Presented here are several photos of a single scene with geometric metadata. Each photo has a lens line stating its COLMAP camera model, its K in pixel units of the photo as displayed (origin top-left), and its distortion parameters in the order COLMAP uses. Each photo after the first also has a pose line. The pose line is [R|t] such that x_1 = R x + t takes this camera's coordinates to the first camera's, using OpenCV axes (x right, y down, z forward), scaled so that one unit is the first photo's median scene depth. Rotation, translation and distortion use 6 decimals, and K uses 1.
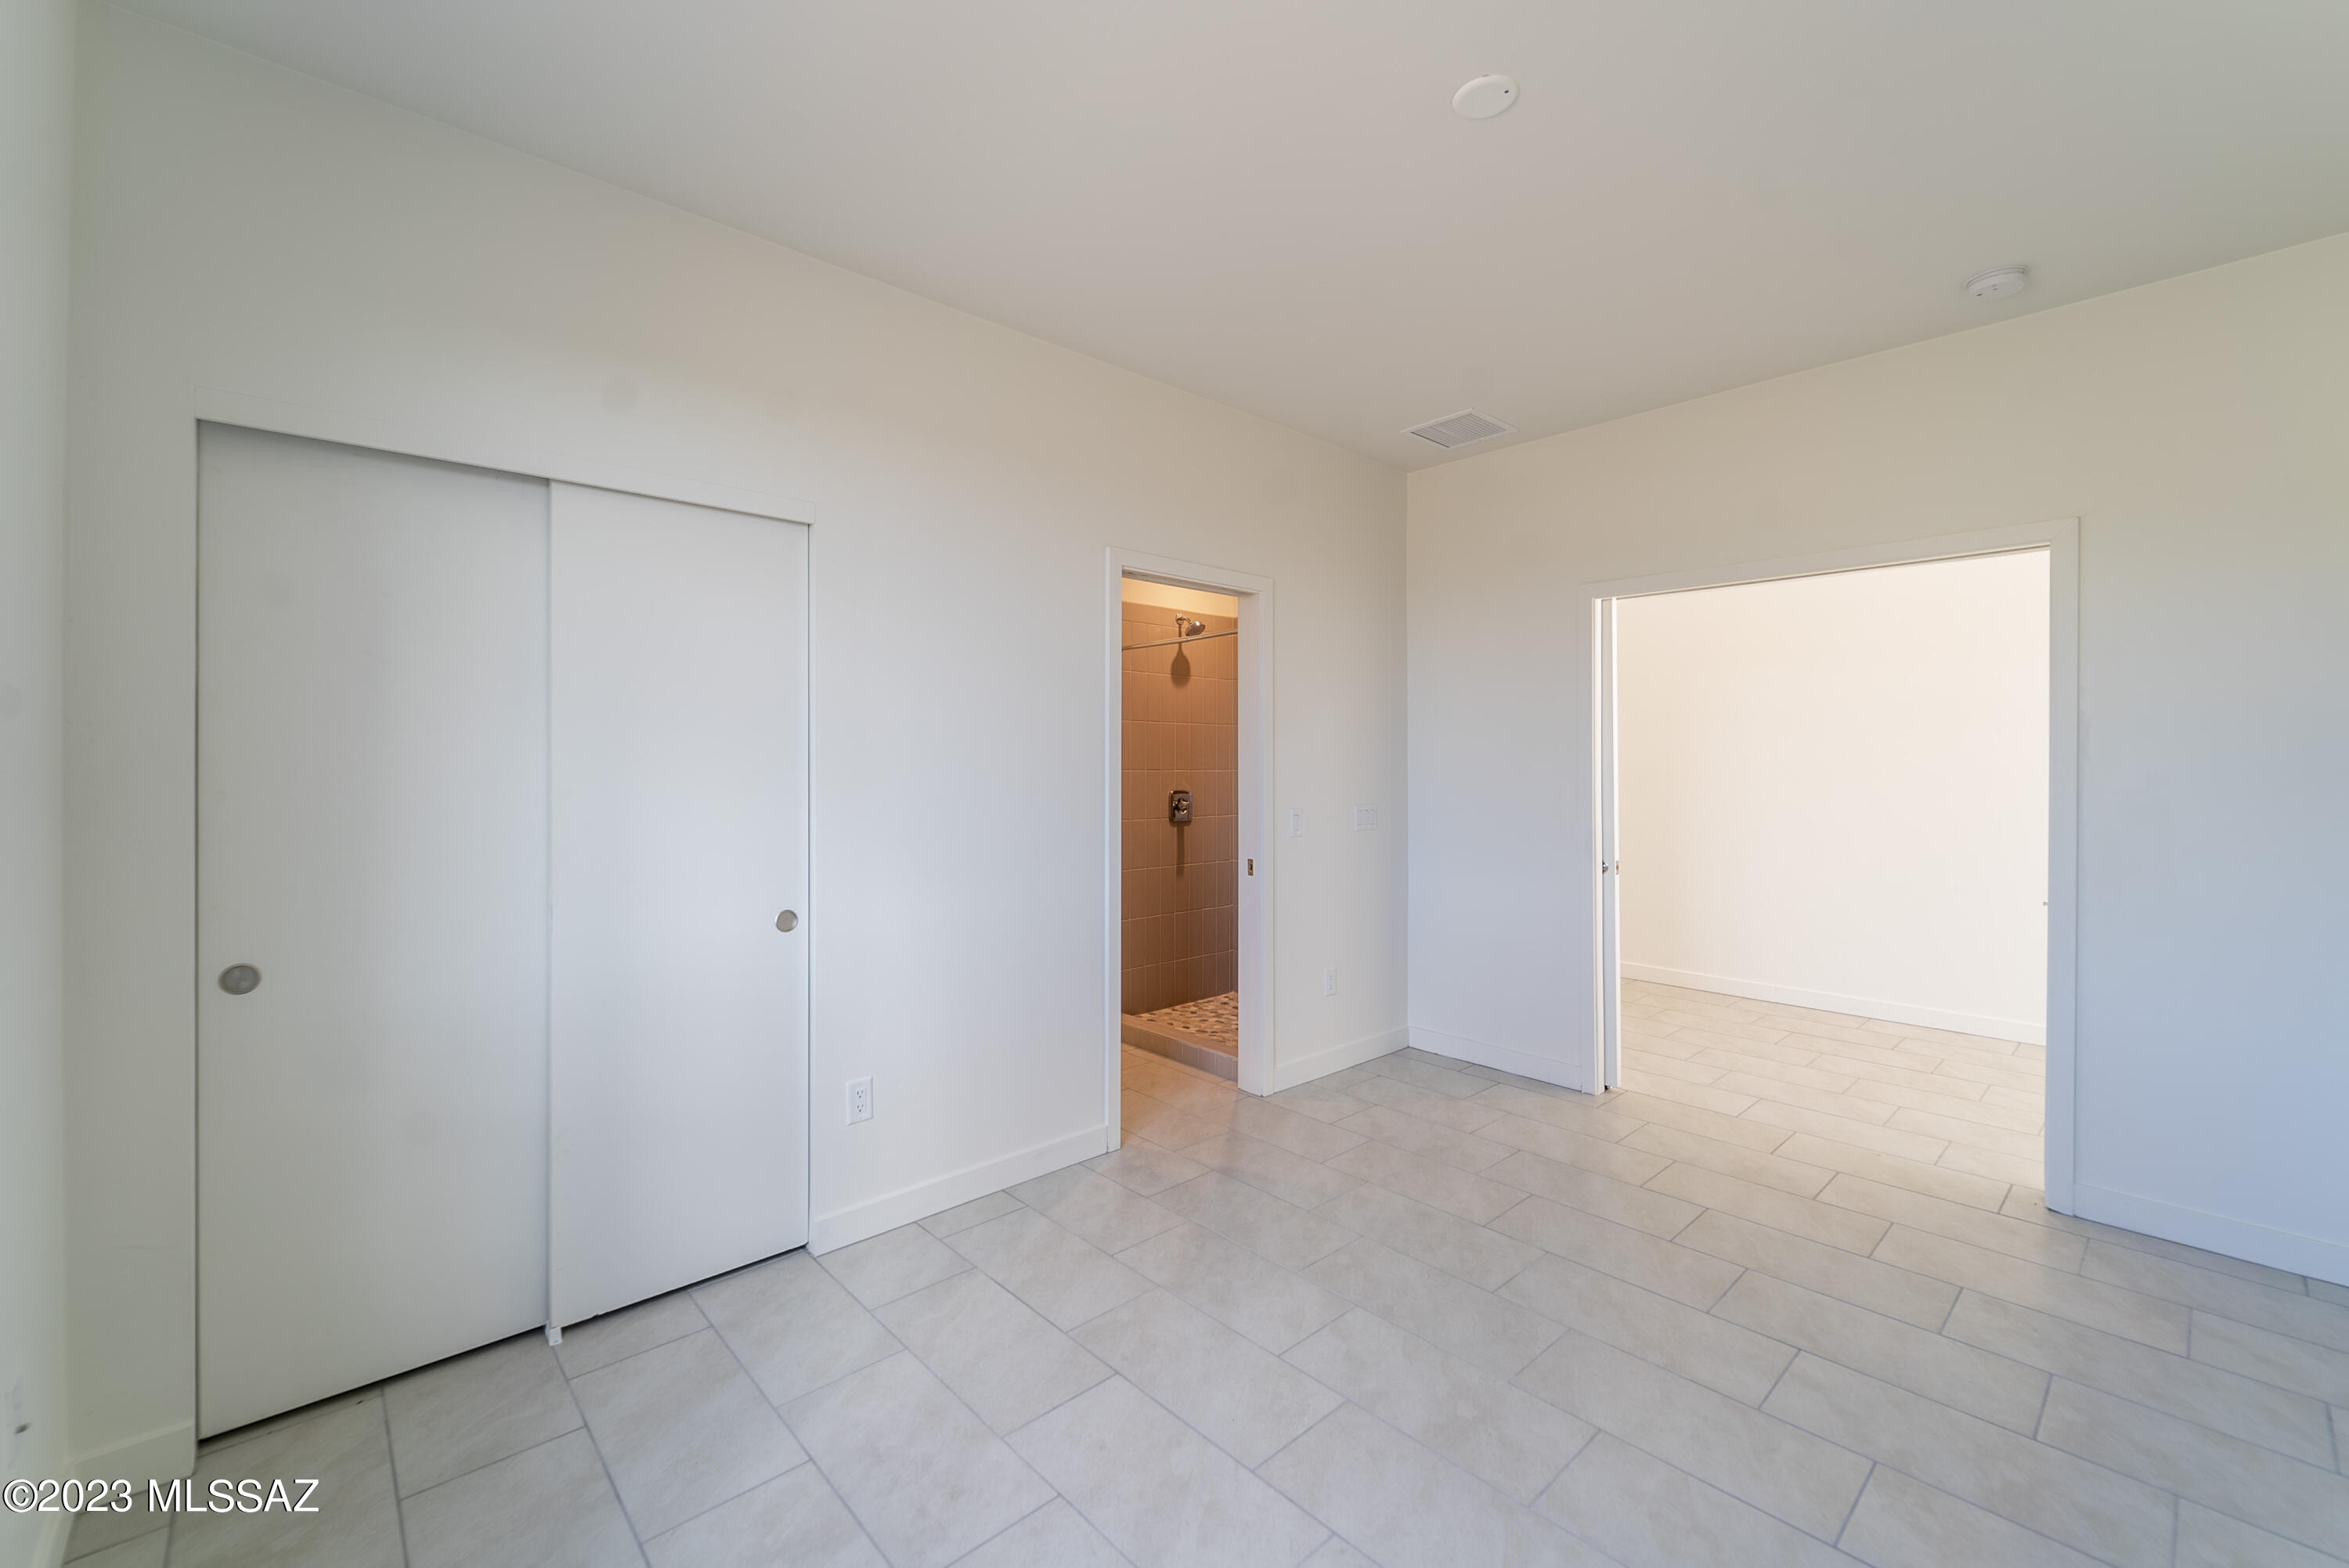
lens RADIAL K [[956.0, 0, 1157.9], [0, 956.0, 767.9], [0, 0, 1]] dist [0.001694, -0.002739]
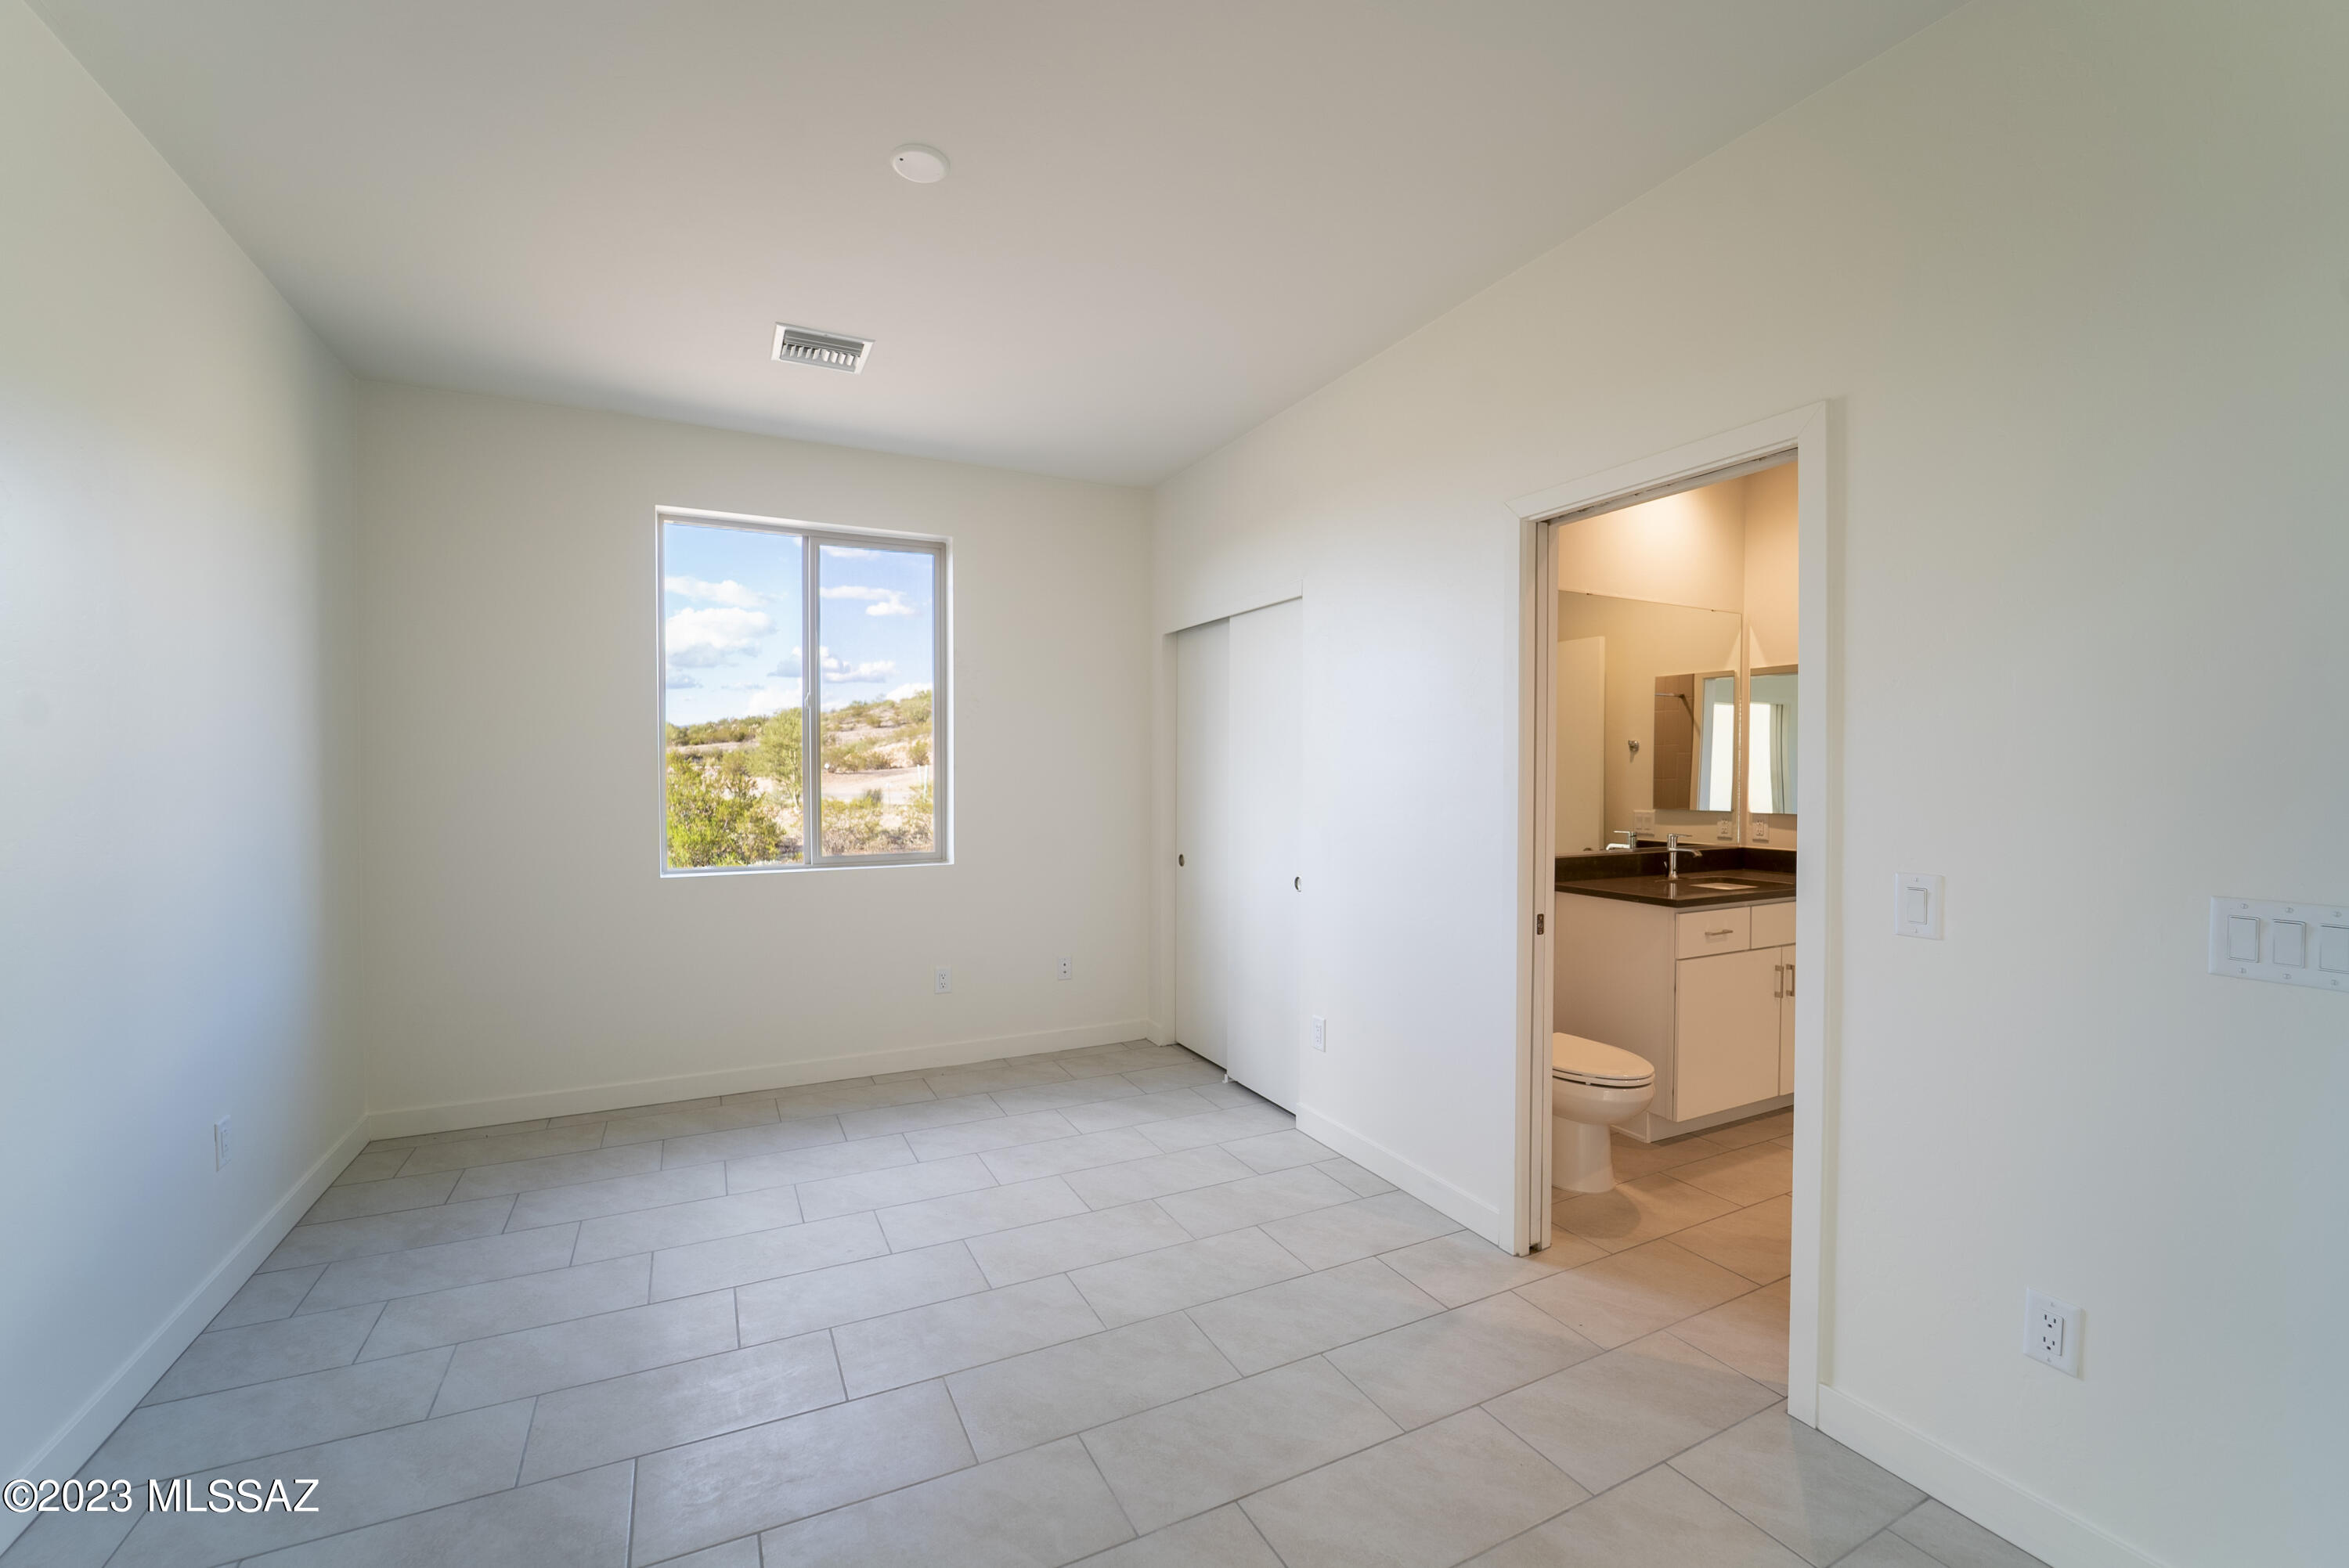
lens RADIAL K [[956.0, 0, 1176.5], [0, 956.0, 790.7], [0, 0, 1]] dist [0.001694, -0.002739]
pose [[-0.264729, 0.018978, -0.964136, 1.021105], [-0.001657, 0.999796, 0.020135, -0.003725], [0.964321, 0.006928, -0.264644, 1.208607]]
